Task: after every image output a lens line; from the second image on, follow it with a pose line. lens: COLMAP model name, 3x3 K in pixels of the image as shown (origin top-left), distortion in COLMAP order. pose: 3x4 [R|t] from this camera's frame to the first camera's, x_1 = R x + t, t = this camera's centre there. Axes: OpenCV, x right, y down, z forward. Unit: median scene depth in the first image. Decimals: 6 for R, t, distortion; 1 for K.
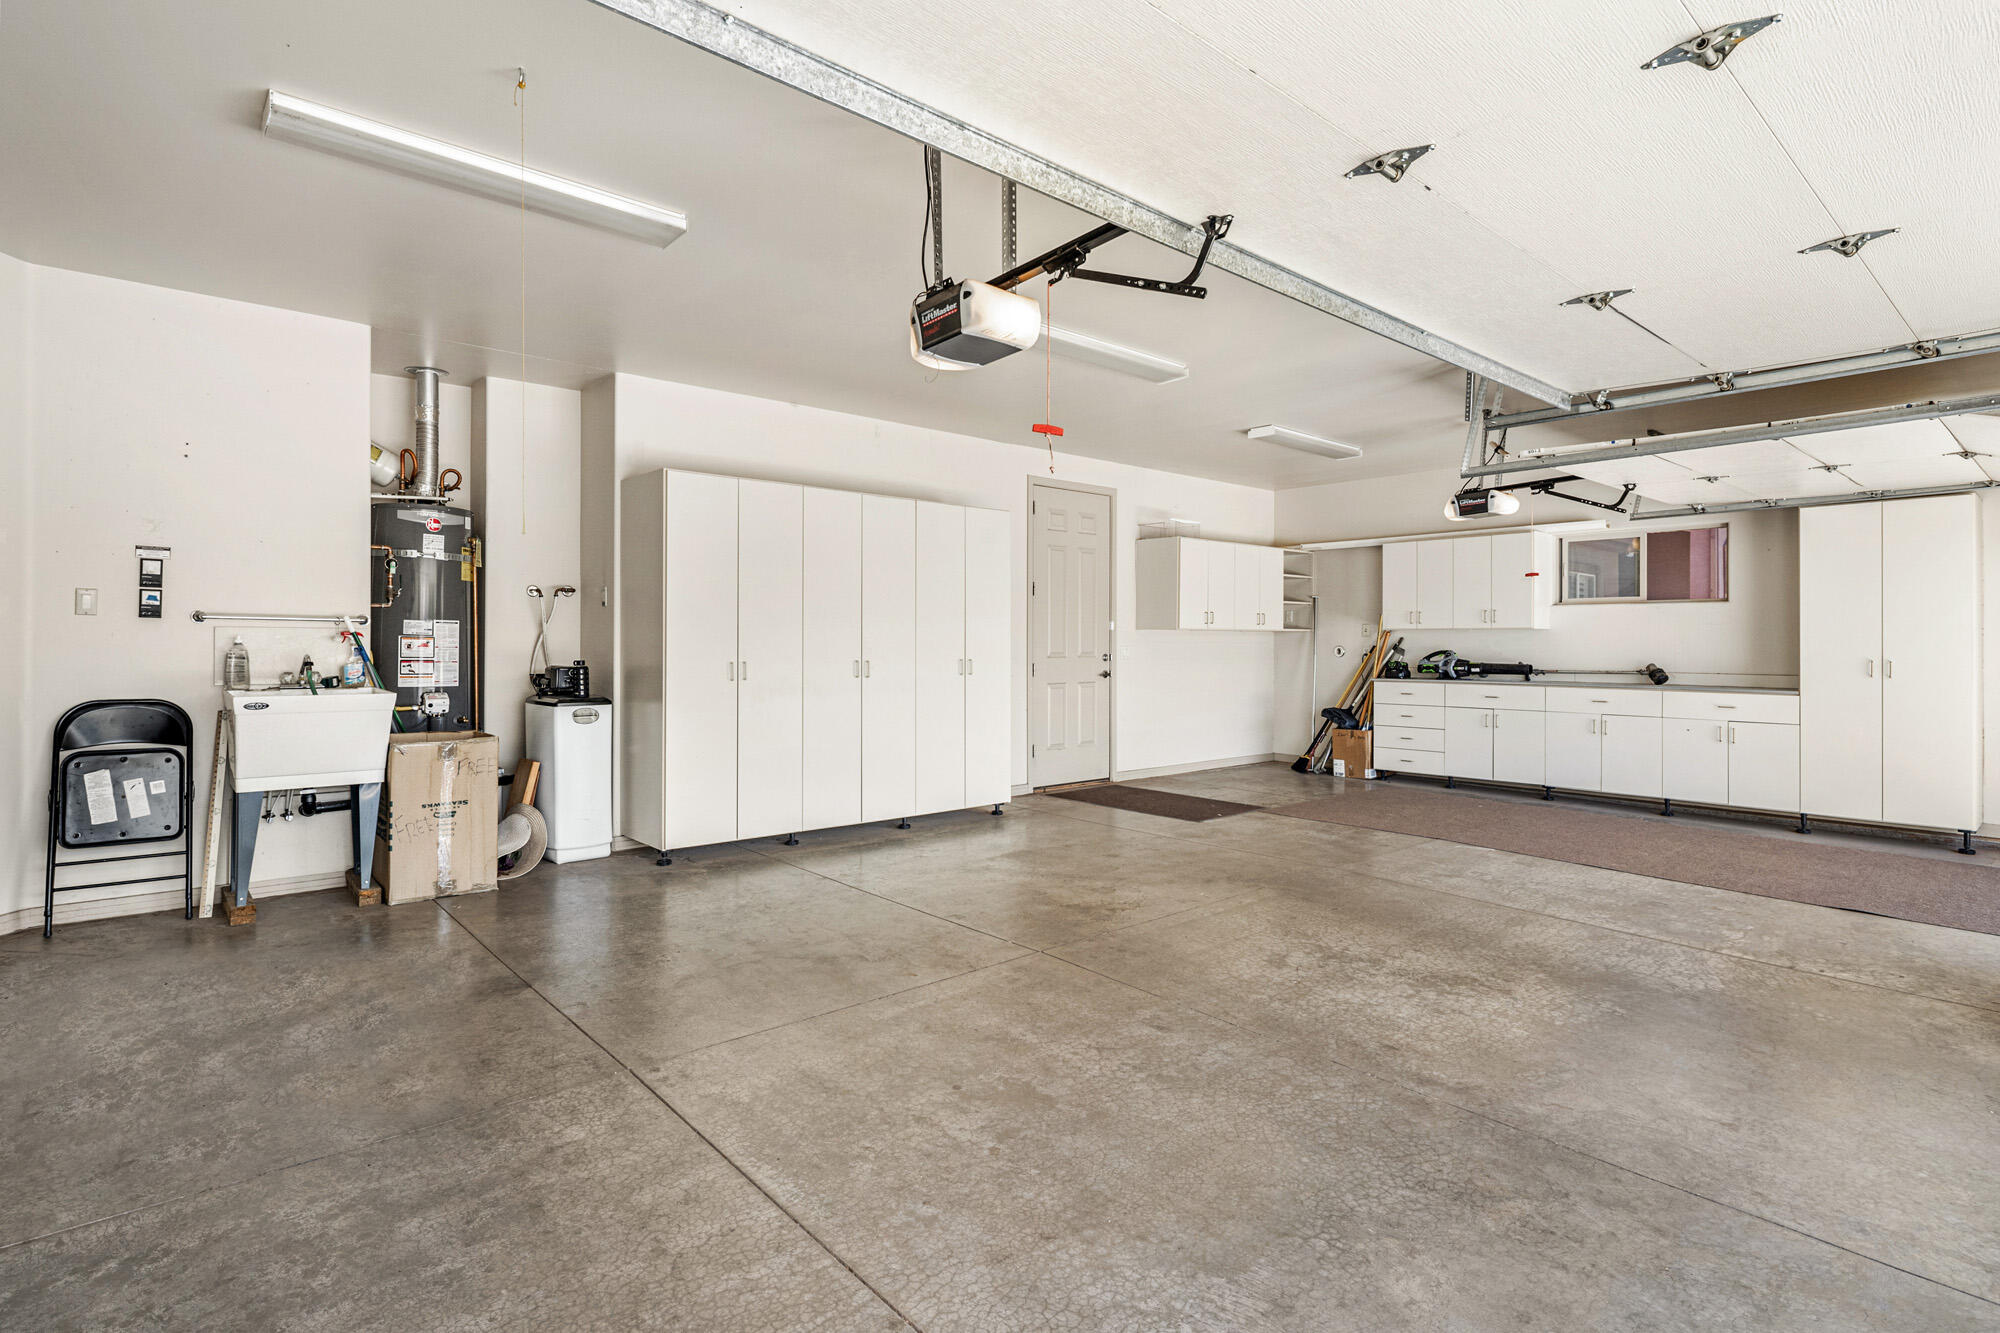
lens RADIAL K [[977.0, 0, 999.8], [0, 977.0, 635.5], [0, 0, 1]] dist [0.001941, -0.000080]
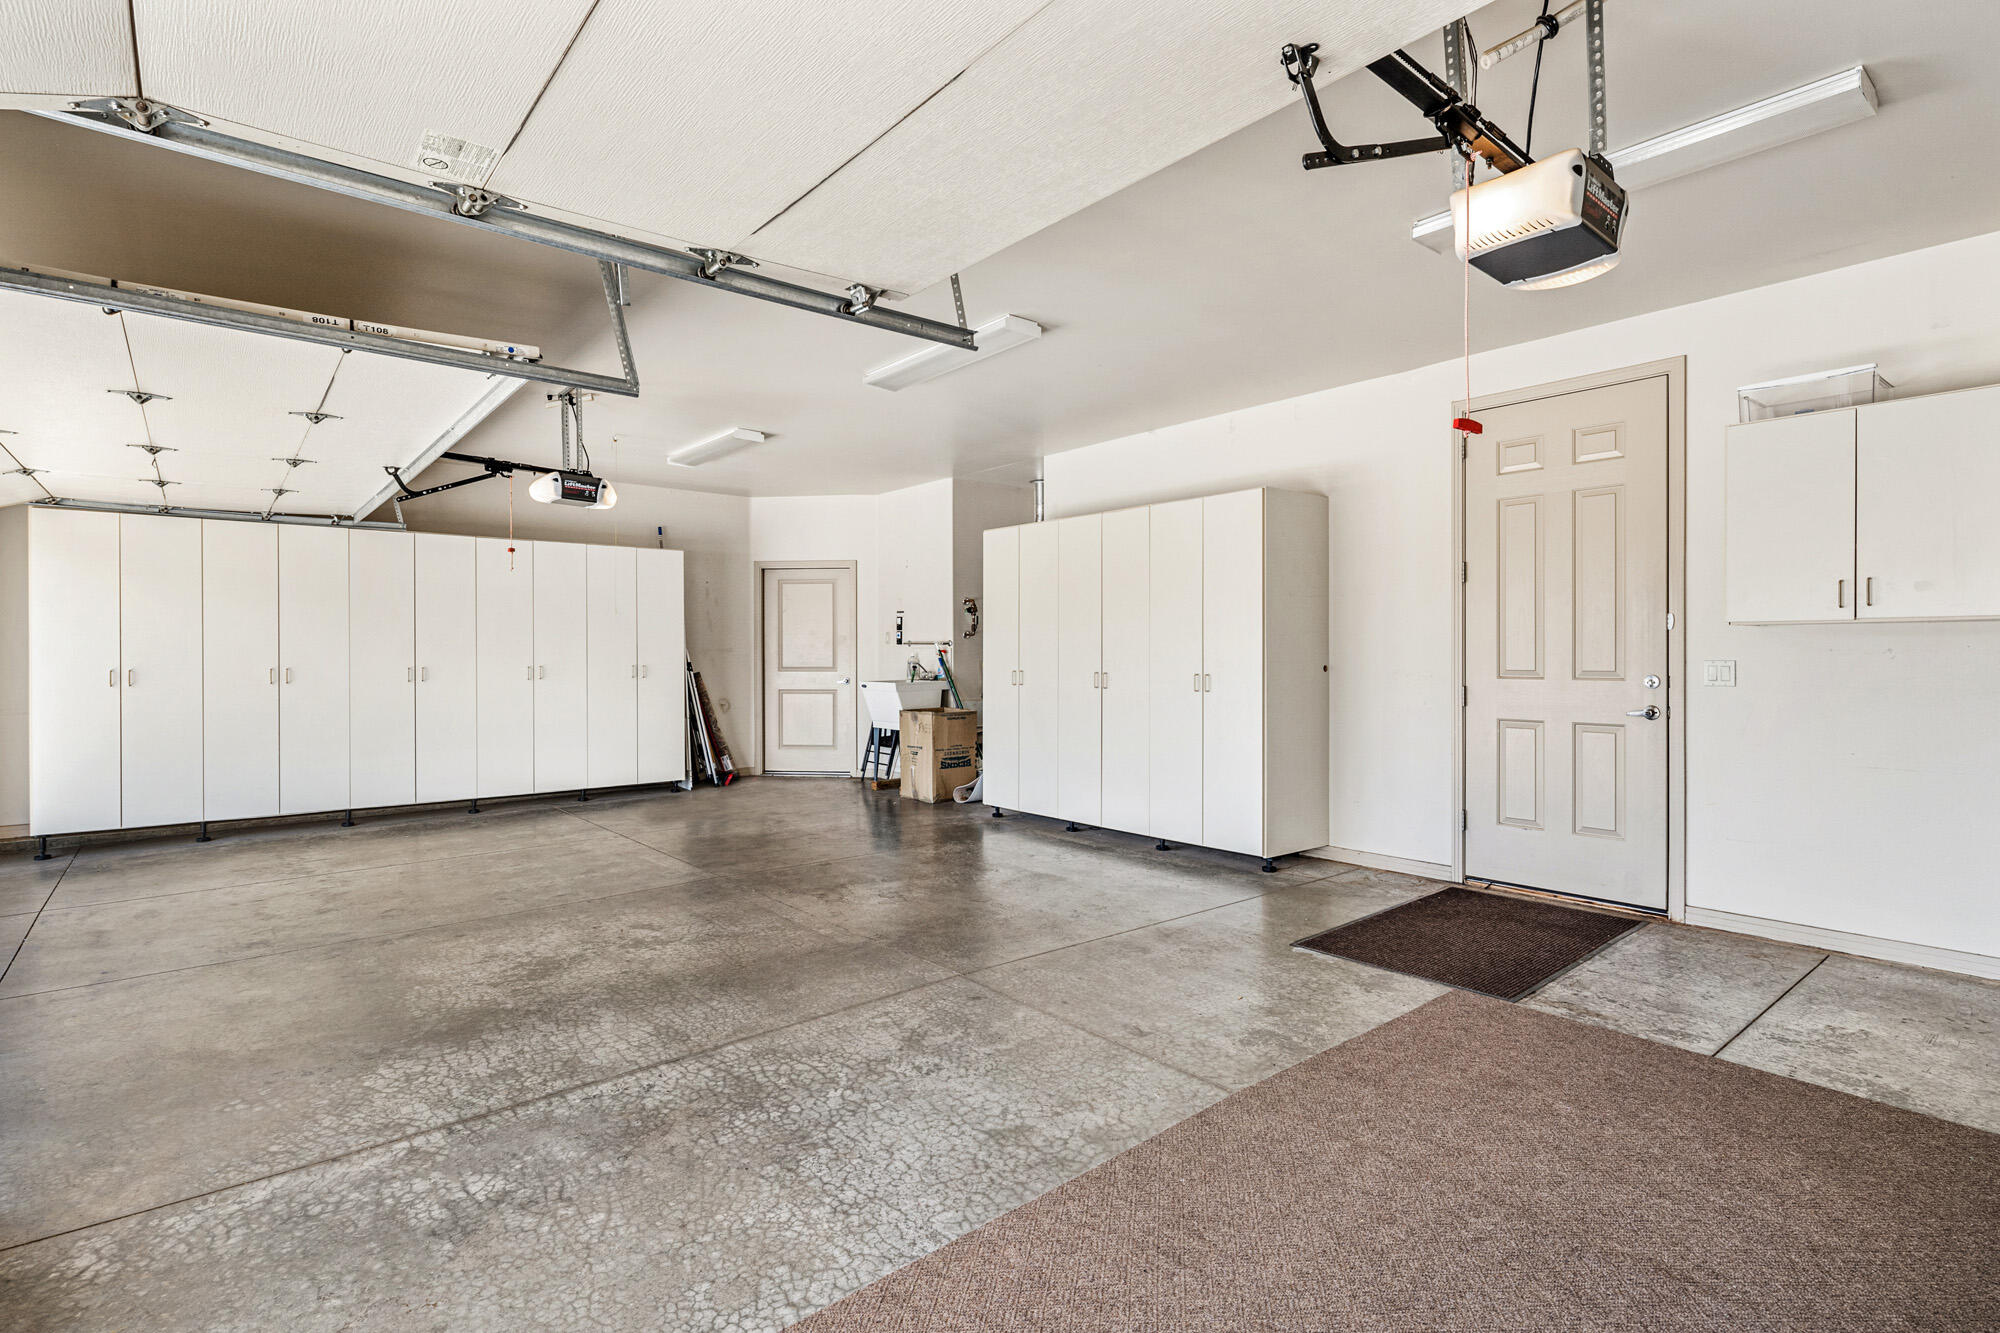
lens RADIAL K [[977.0, 0, 999.8], [0, 977.0, 635.5], [0, 0, 1]] dist [0.001941, -0.000080]
pose [[-0.030519, -0.022450, -0.999282, 1.444229], [0.007896, 0.999711, -0.022701, 0.015071], [0.999503, -0.008584, -0.030333, 1.459454]]
